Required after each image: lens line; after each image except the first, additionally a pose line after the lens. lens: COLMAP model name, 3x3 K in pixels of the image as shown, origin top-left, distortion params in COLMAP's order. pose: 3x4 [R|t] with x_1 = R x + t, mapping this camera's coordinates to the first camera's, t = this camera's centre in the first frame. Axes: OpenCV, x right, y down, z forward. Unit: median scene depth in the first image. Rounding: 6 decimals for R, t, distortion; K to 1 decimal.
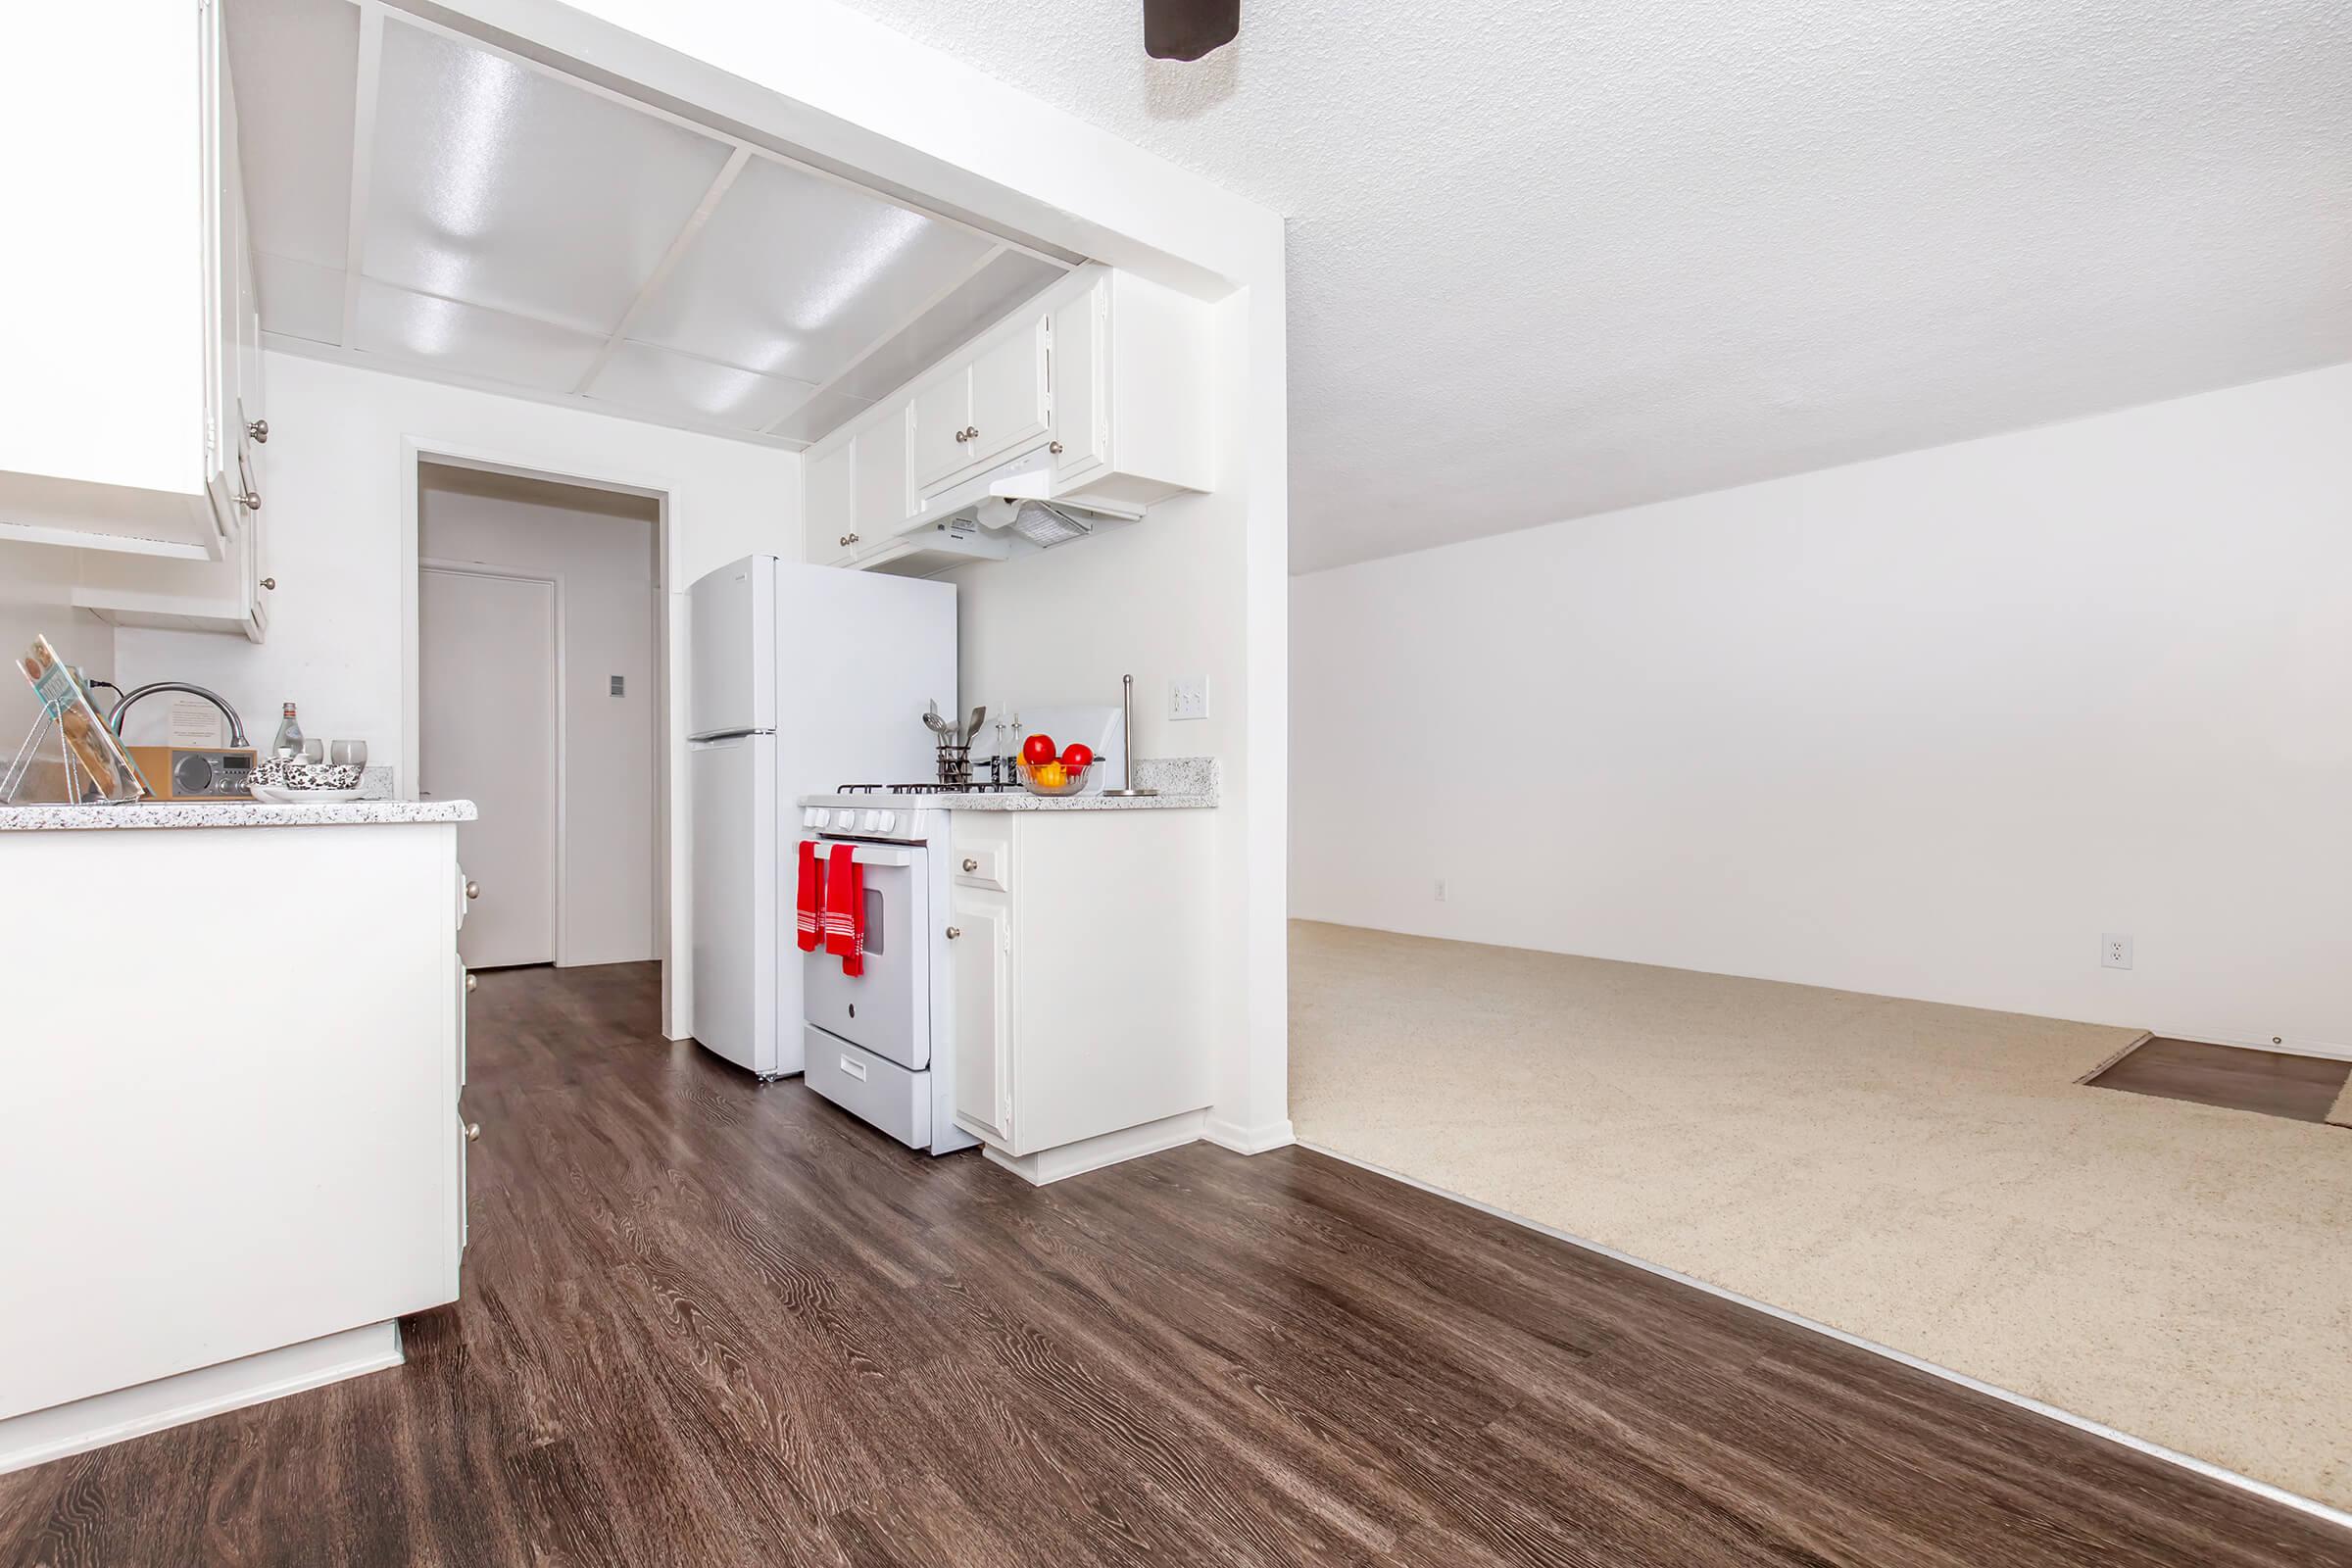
lens RADIAL K [[1051.5, 0, 1168.0], [0, 1051.5, 792.9], [0, 0, 1]] dist [0.000609, -0.000232]
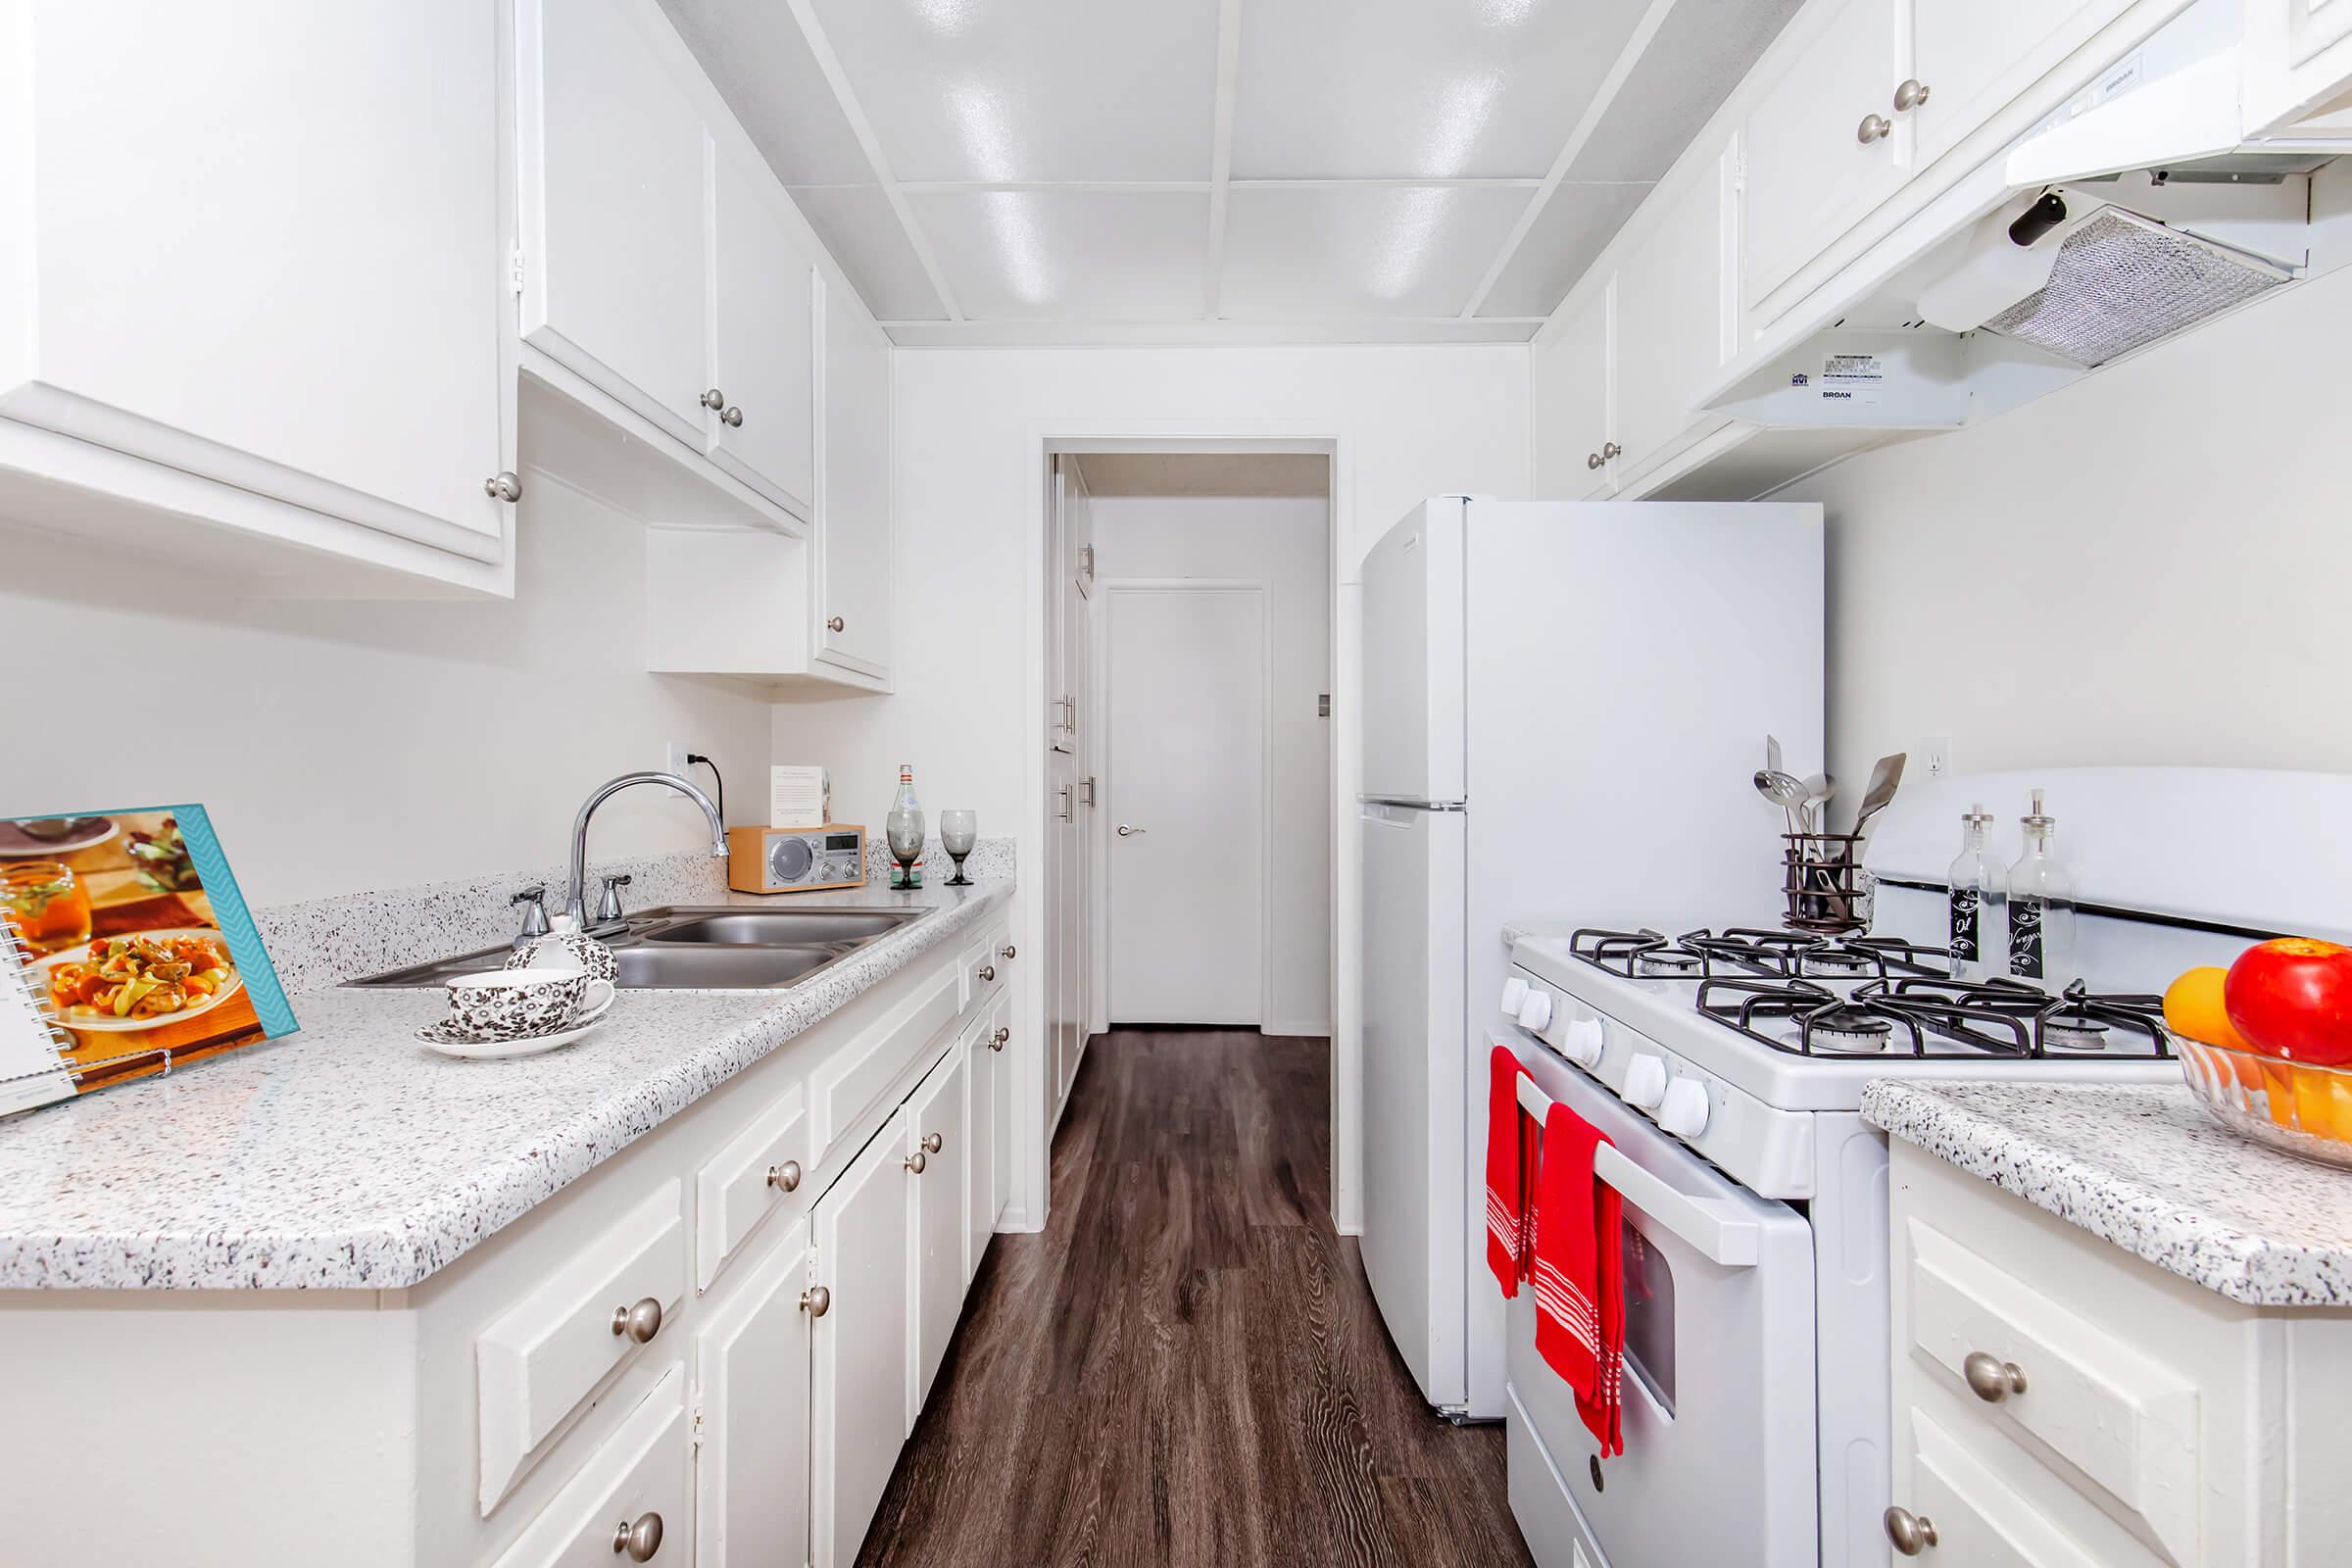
lens RADIAL K [[1072.6, 0, 1187.9], [0, 1072.6, 776.0], [0, 0, 1]] dist [0.002189, 0.000312]
pose [[0.780566, 0.001702, -0.625071, -0.128229], [-0.006224, 0.999968, -0.005050, -0.069443], [0.625043, 0.007832, 0.780551, 0.451225]]
